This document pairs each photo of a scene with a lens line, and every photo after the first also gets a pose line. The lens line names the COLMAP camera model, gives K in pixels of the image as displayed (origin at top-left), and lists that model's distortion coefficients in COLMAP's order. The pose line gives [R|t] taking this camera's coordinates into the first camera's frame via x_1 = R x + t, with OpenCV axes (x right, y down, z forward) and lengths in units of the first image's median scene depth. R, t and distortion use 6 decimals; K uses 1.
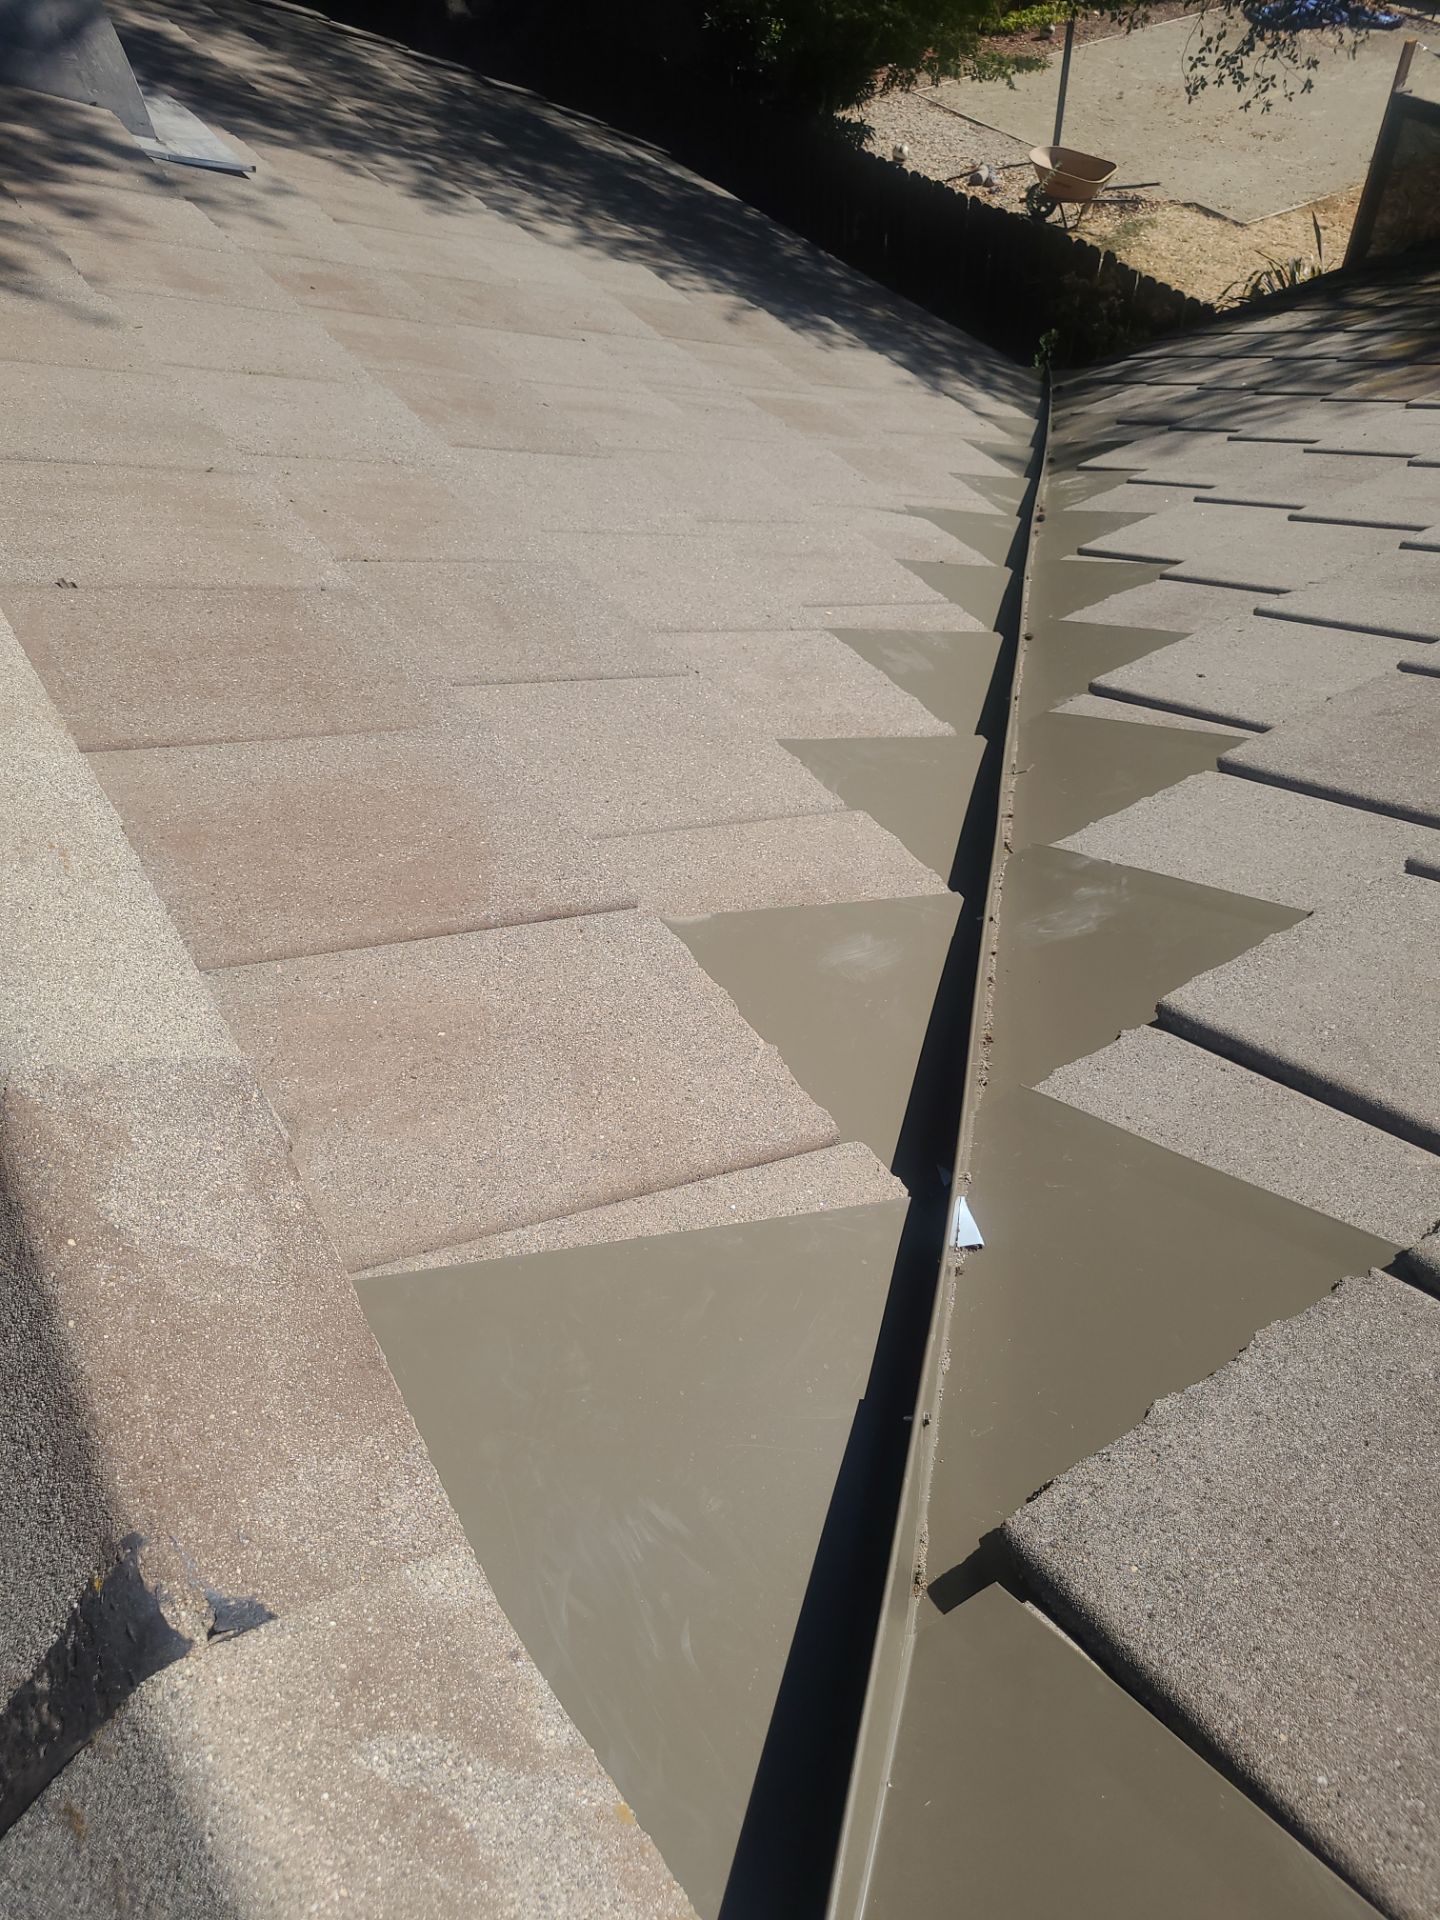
lens RADIAL K [[1456.5, 0, 726.7], [0, 1456.5, 982.5], [0, 0, 1]] dist [0.039783, -0.034947]
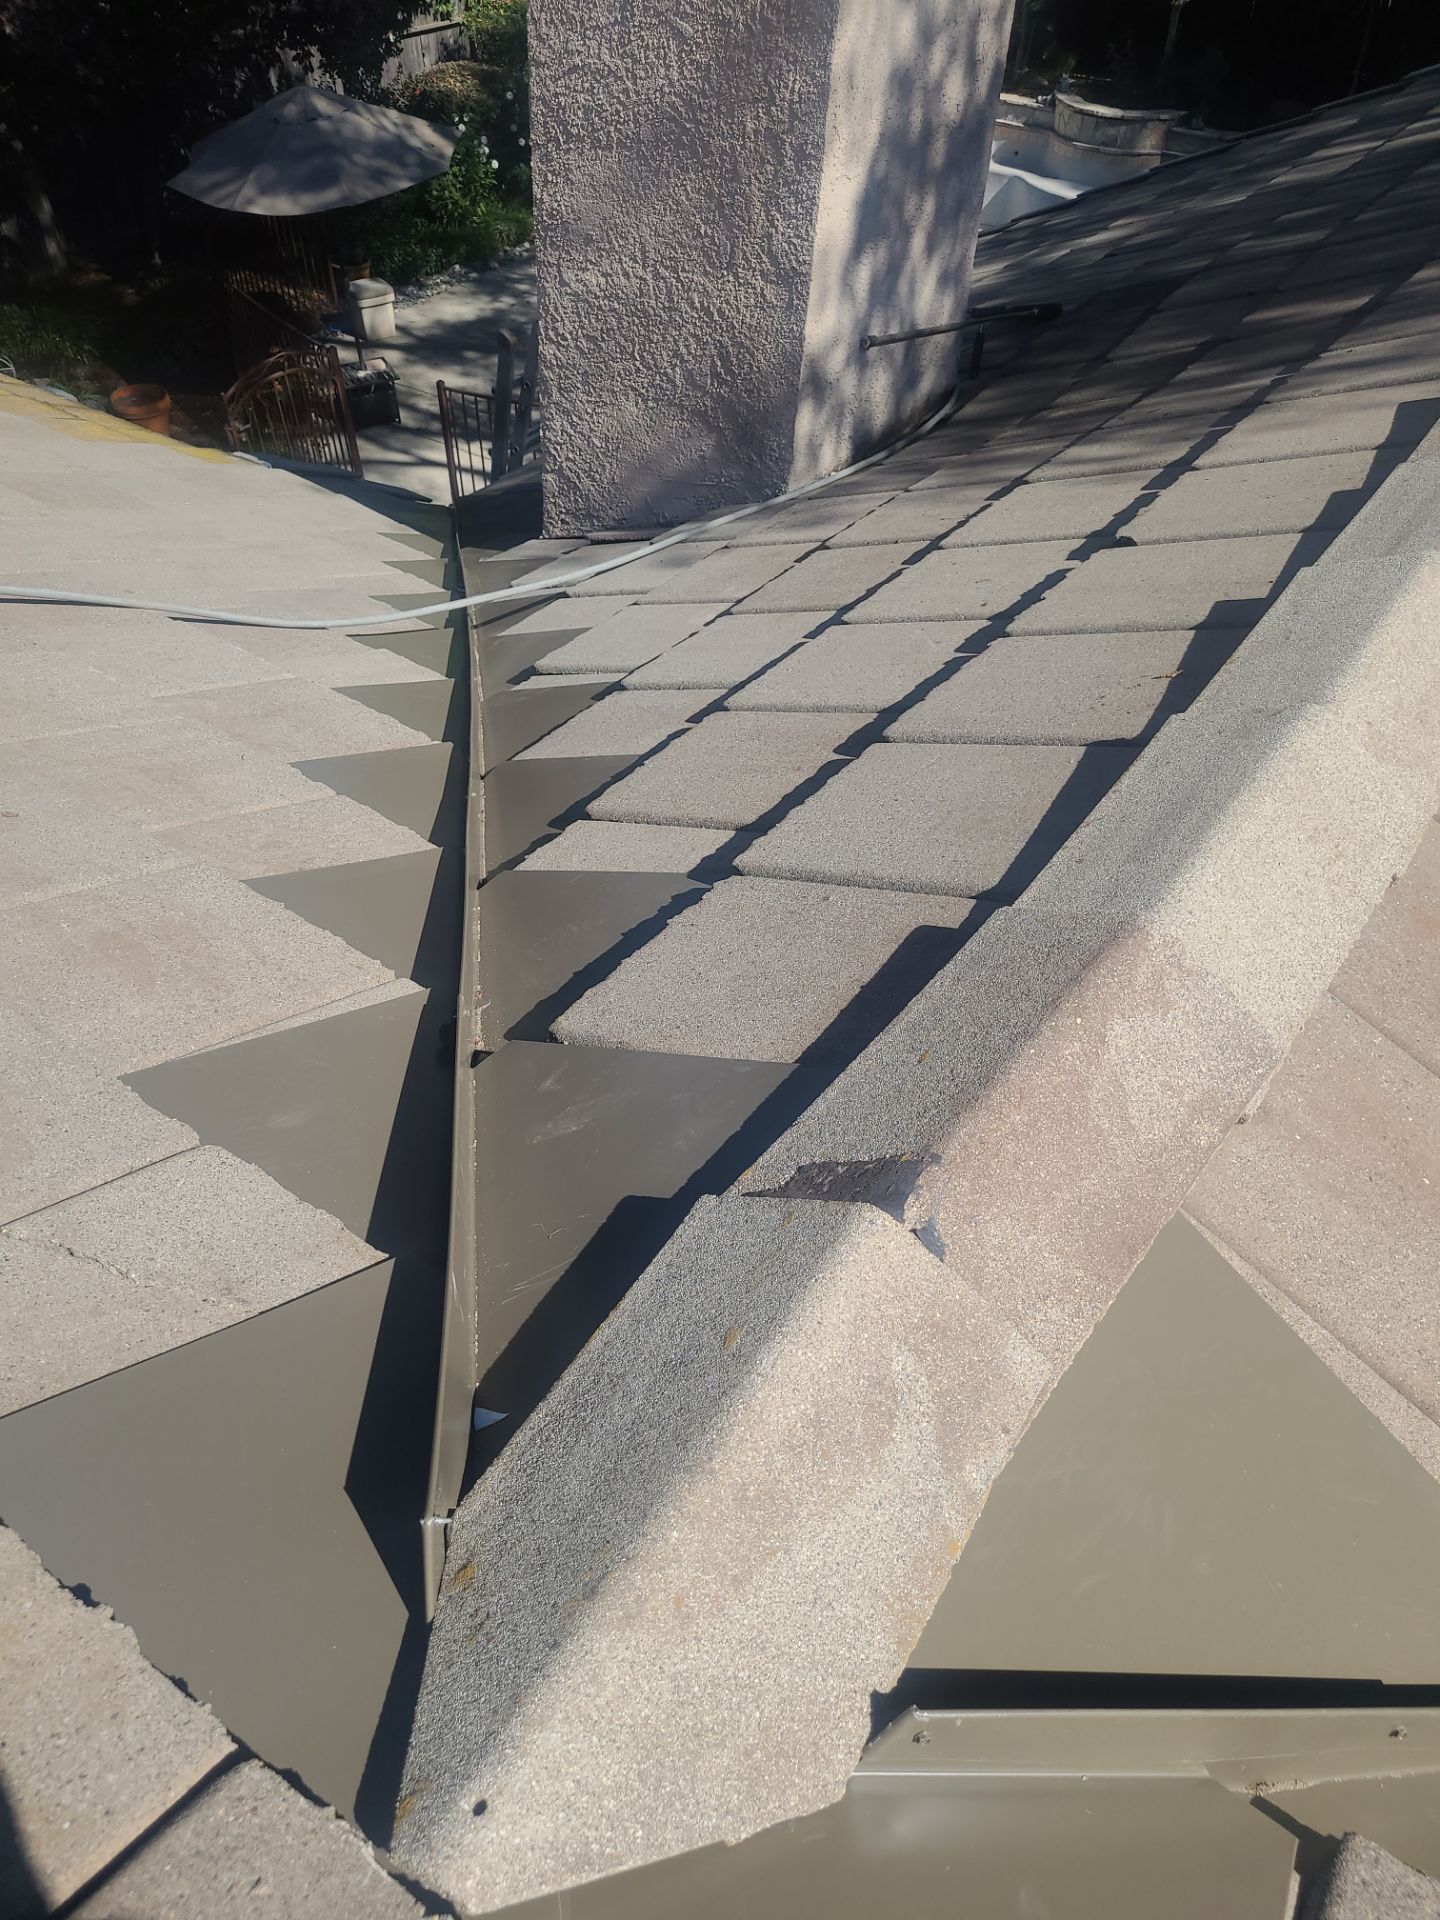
lens RADIAL K [[1456.5, 0, 729.9], [0, 1456.5, 970.5], [0, 0, 1]] dist [0.039783, -0.034947]
pose [[0.373721, 0.666069, -0.645511, 0.172677], [-0.706721, 0.655210, 0.266918, 0.005996], [0.600731, 0.356444, 0.715591, -0.122823]]
